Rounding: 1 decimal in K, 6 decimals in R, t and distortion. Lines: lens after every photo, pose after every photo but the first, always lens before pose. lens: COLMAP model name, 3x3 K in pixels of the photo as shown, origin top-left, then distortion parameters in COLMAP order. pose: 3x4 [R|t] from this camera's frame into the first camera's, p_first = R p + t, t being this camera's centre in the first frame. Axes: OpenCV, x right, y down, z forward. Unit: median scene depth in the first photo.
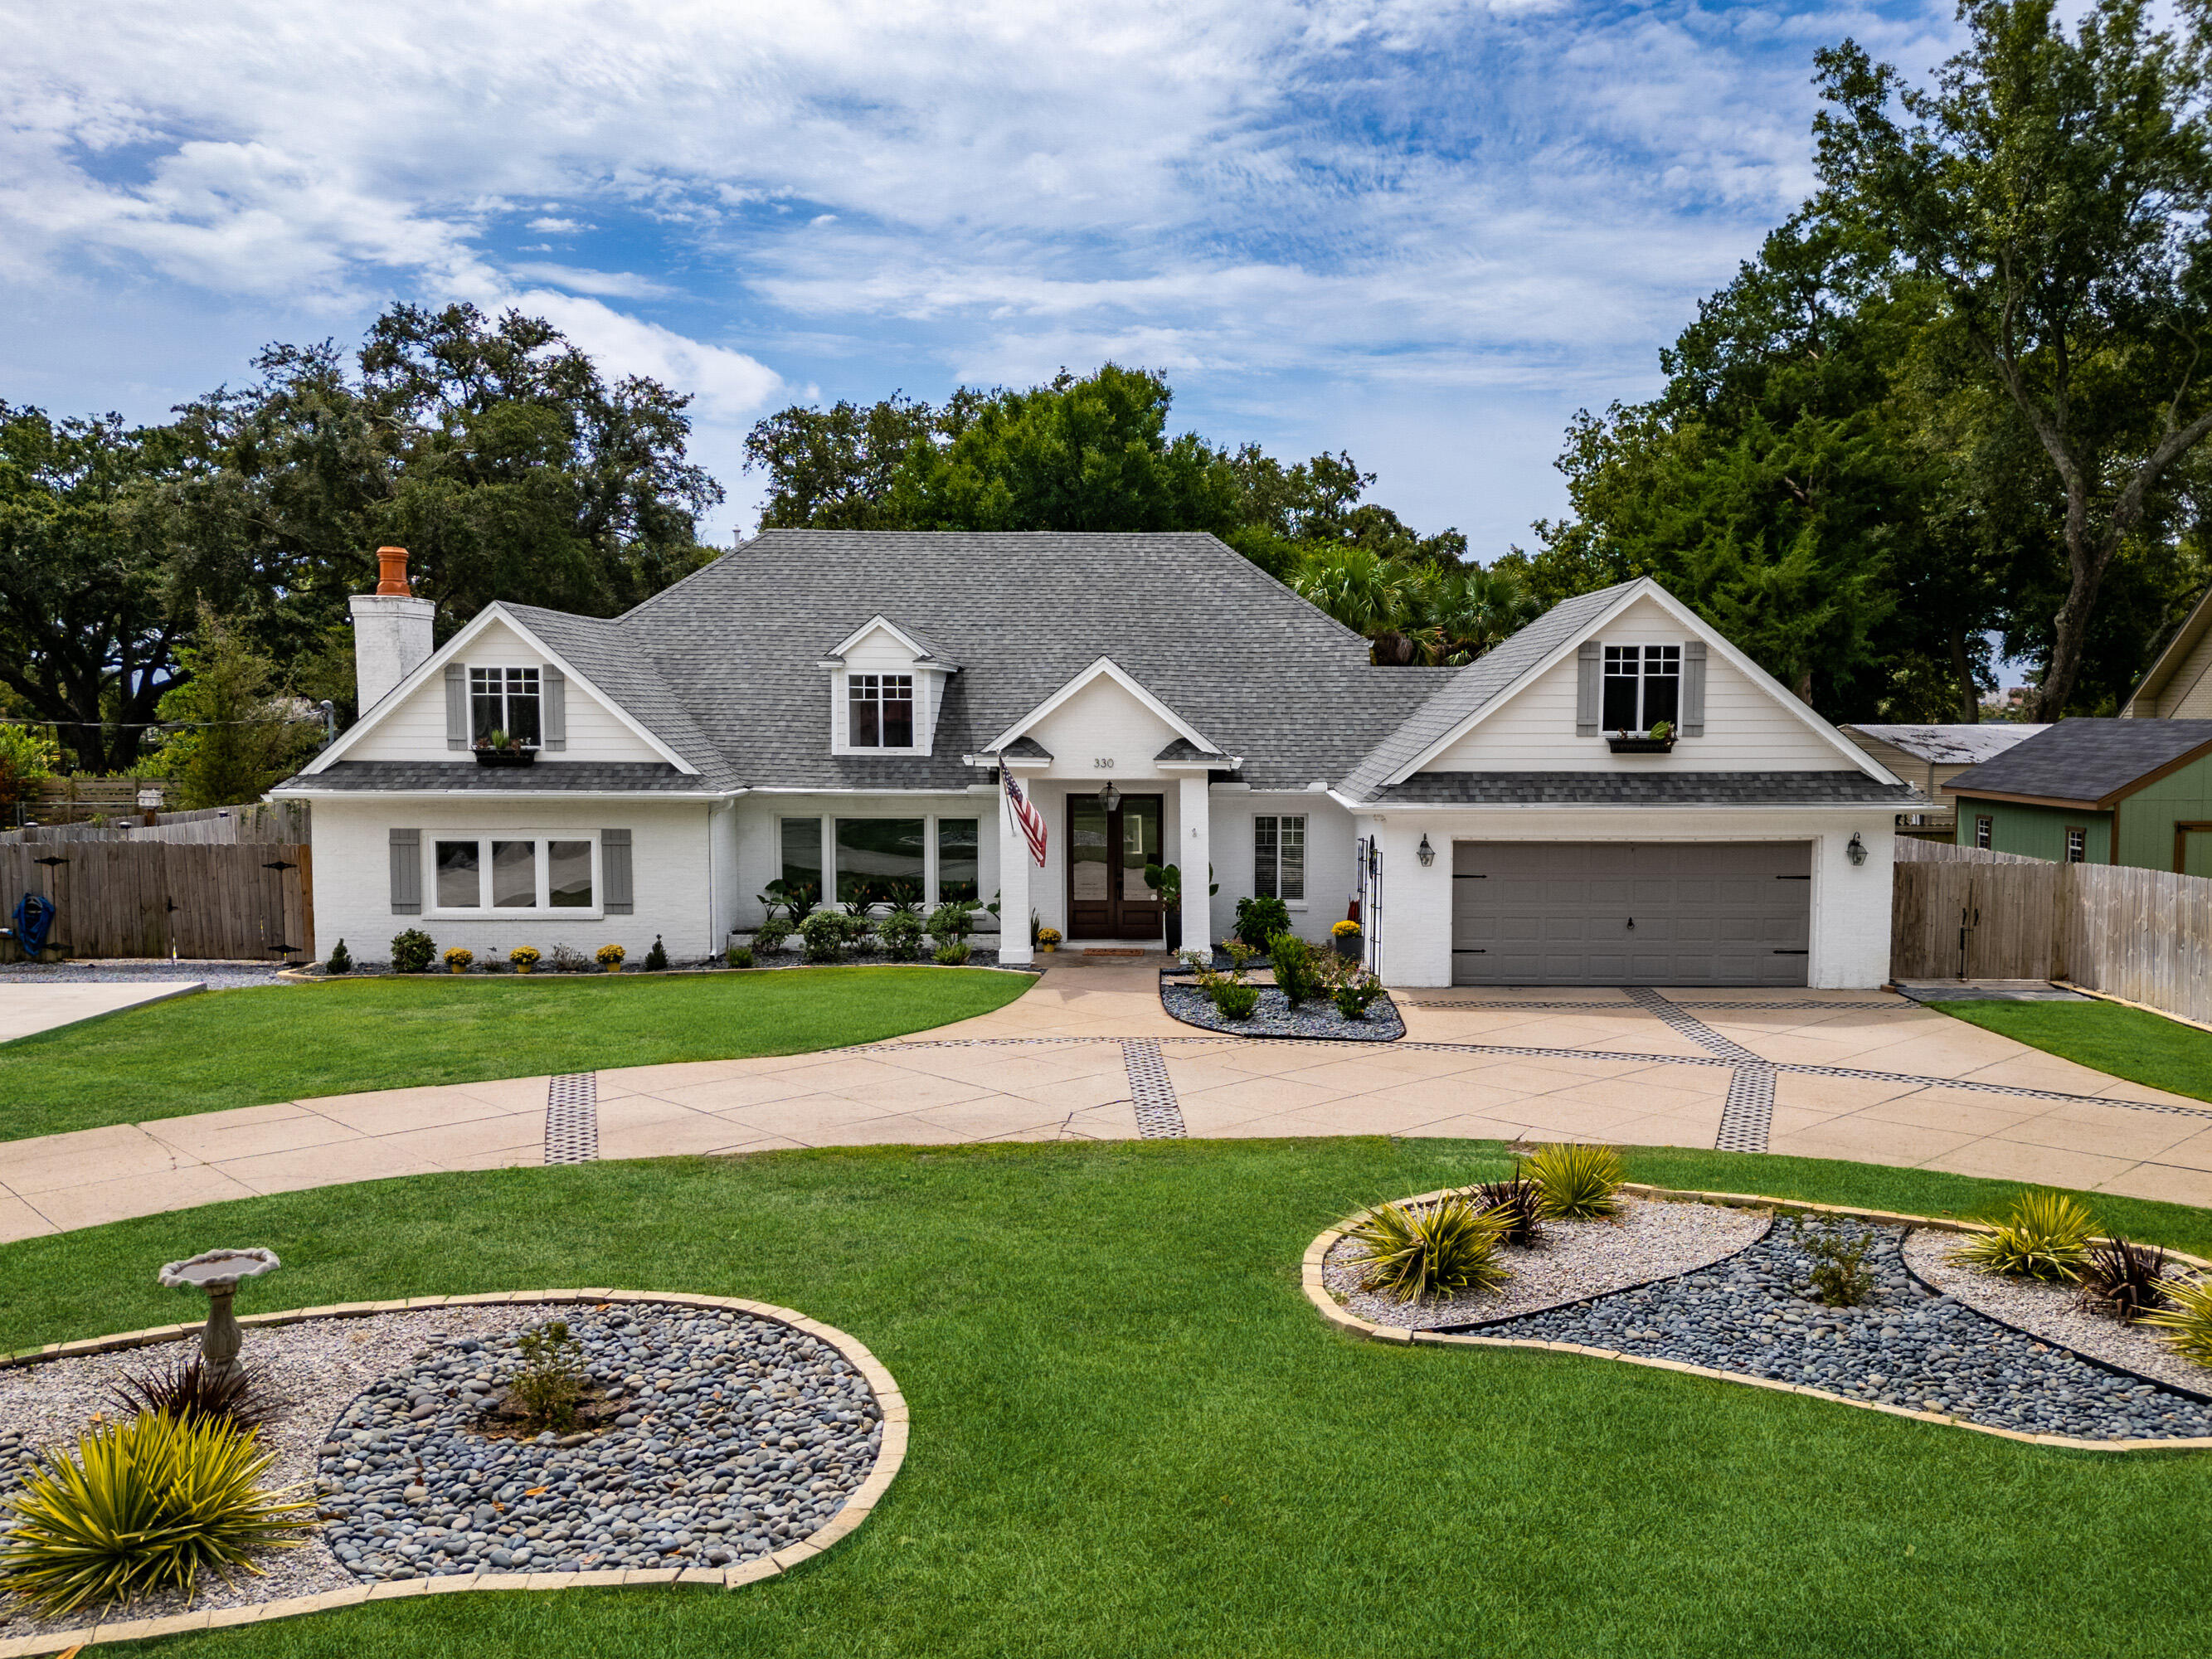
lens RADIAL K [[1525.4, 0, 1106.0], [0, 1525.4, 829.5], [0, 0, 1]] dist [0.021680, -0.001441]
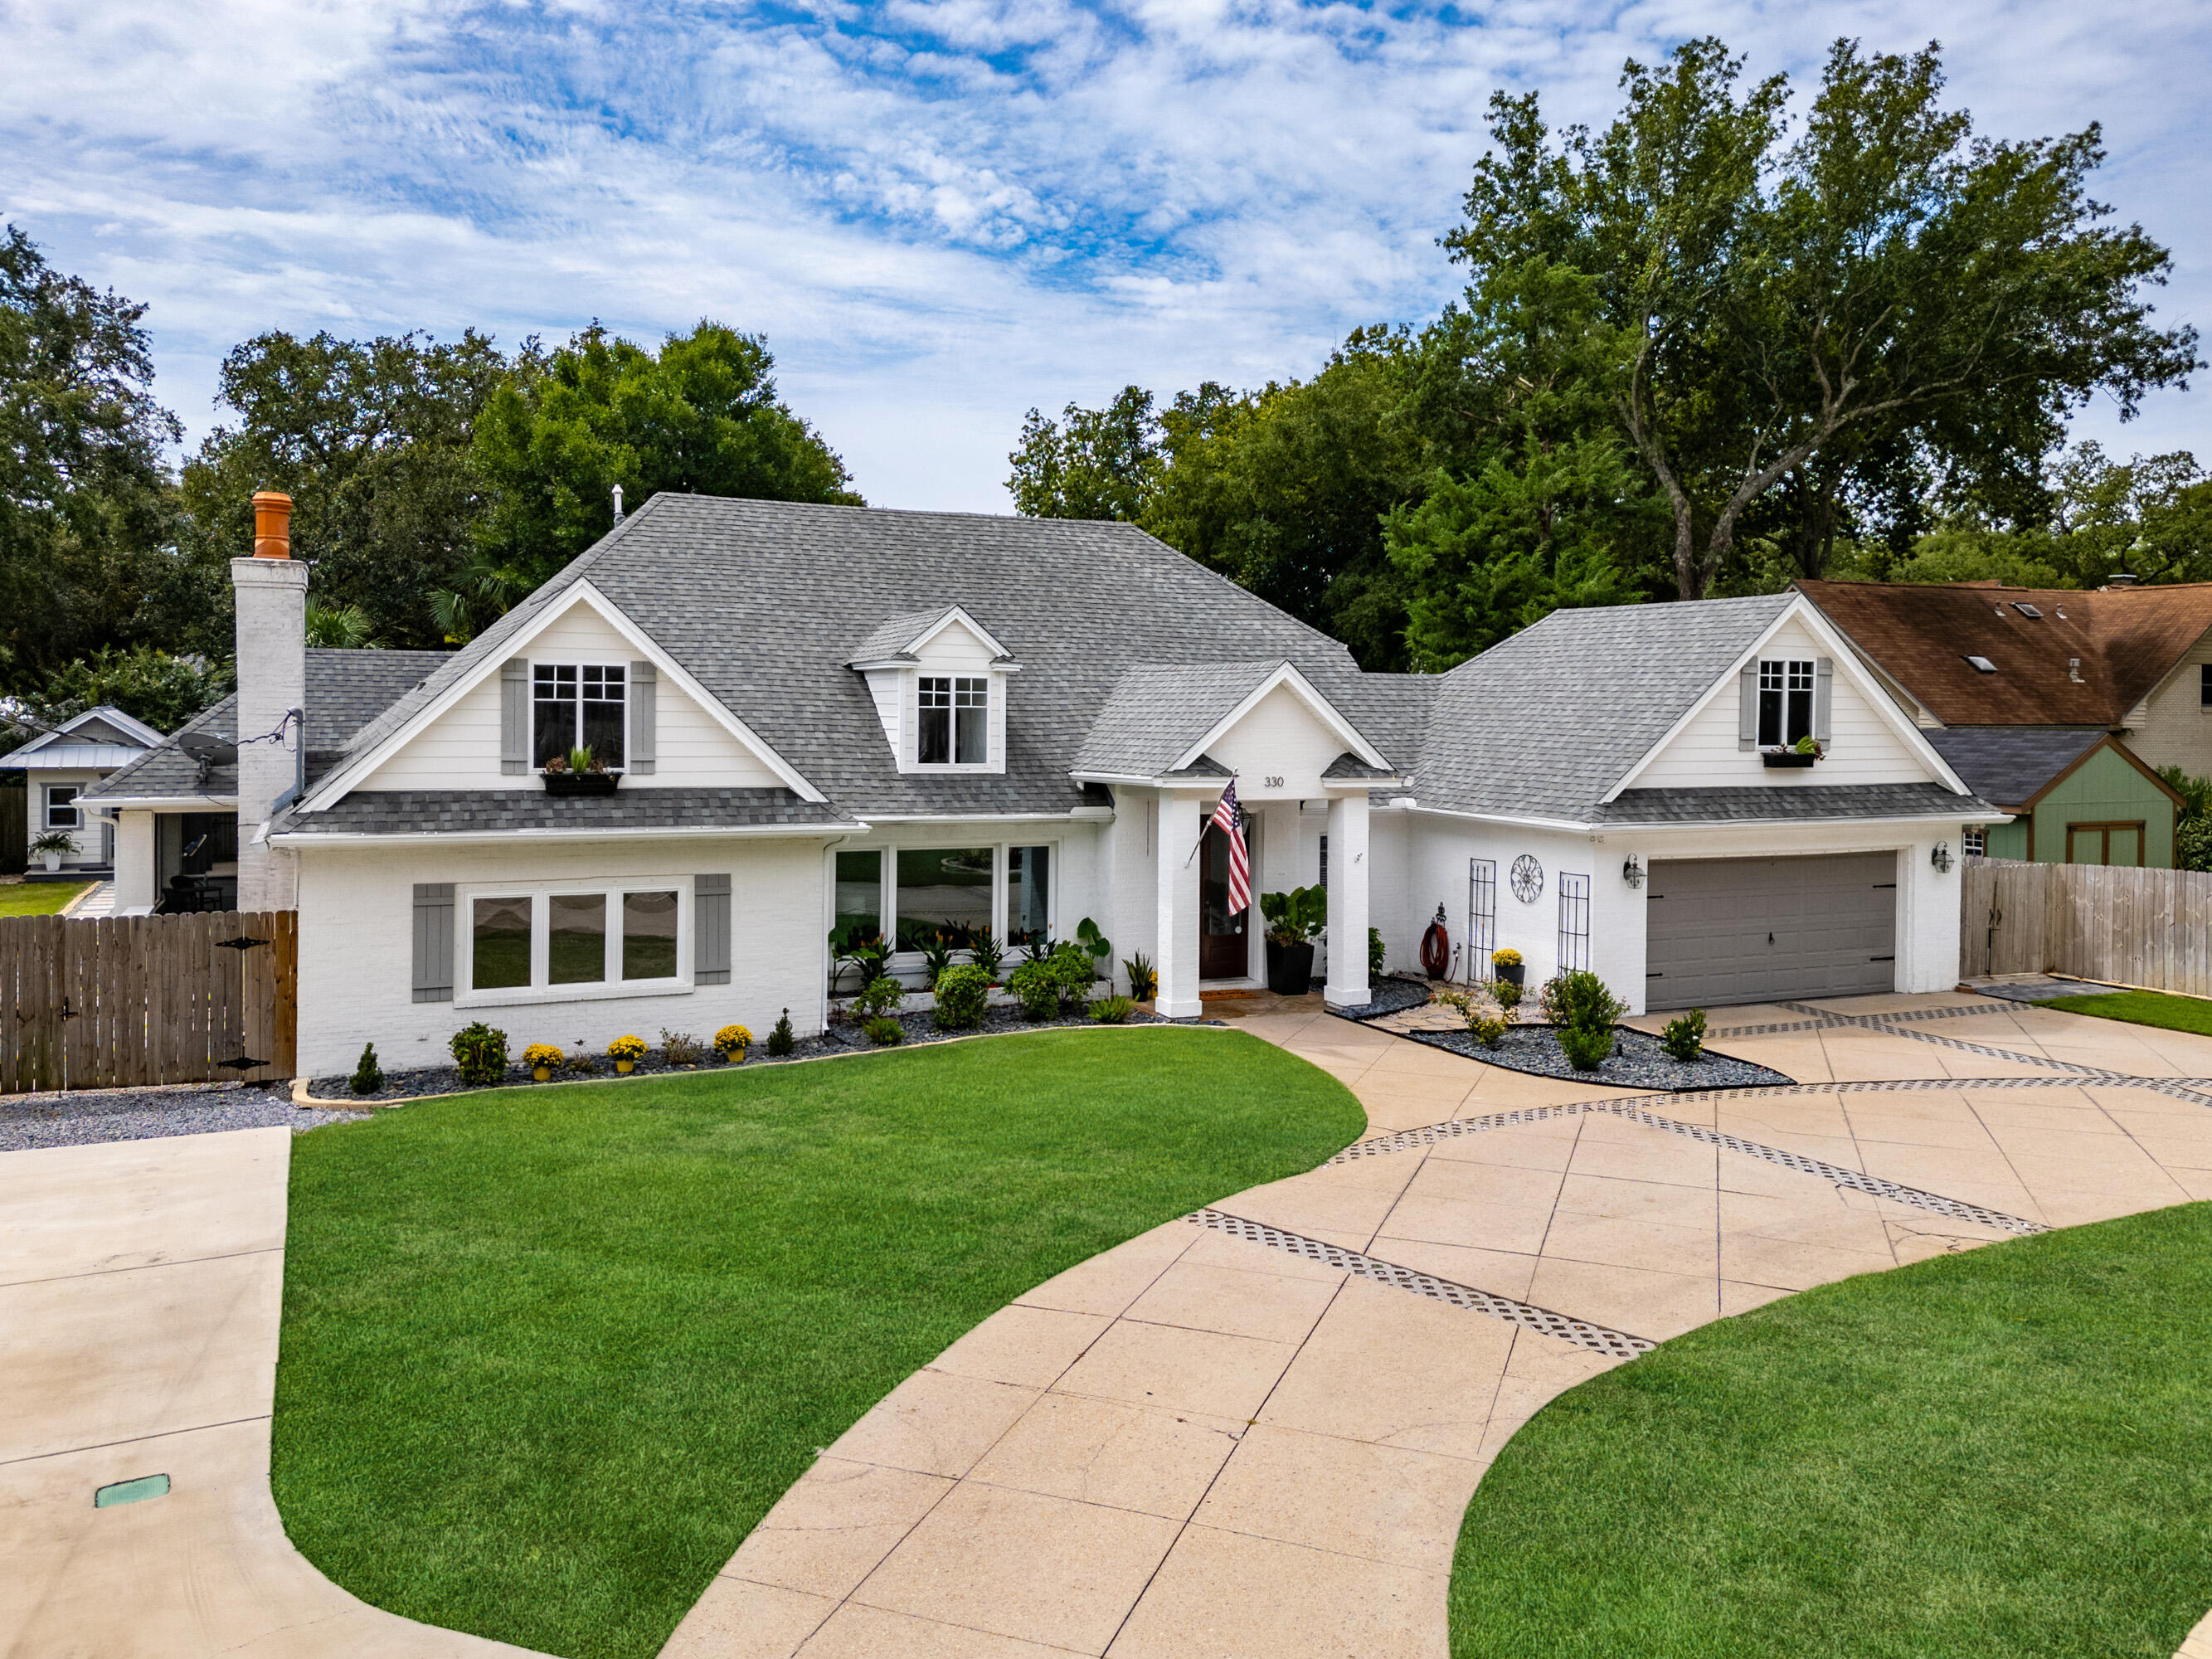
lens RADIAL K [[1599.8, 0, 1105.6], [0, 1599.8, 761.0], [0, 0, 1]] dist [0.031289, 0.000255]
pose [[0.933548, -0.006011, 0.358401, -0.430555], [0.021134, 0.999043, -0.038295, -0.022512], [-0.357828, 0.043325, 0.932782, 0.170769]]
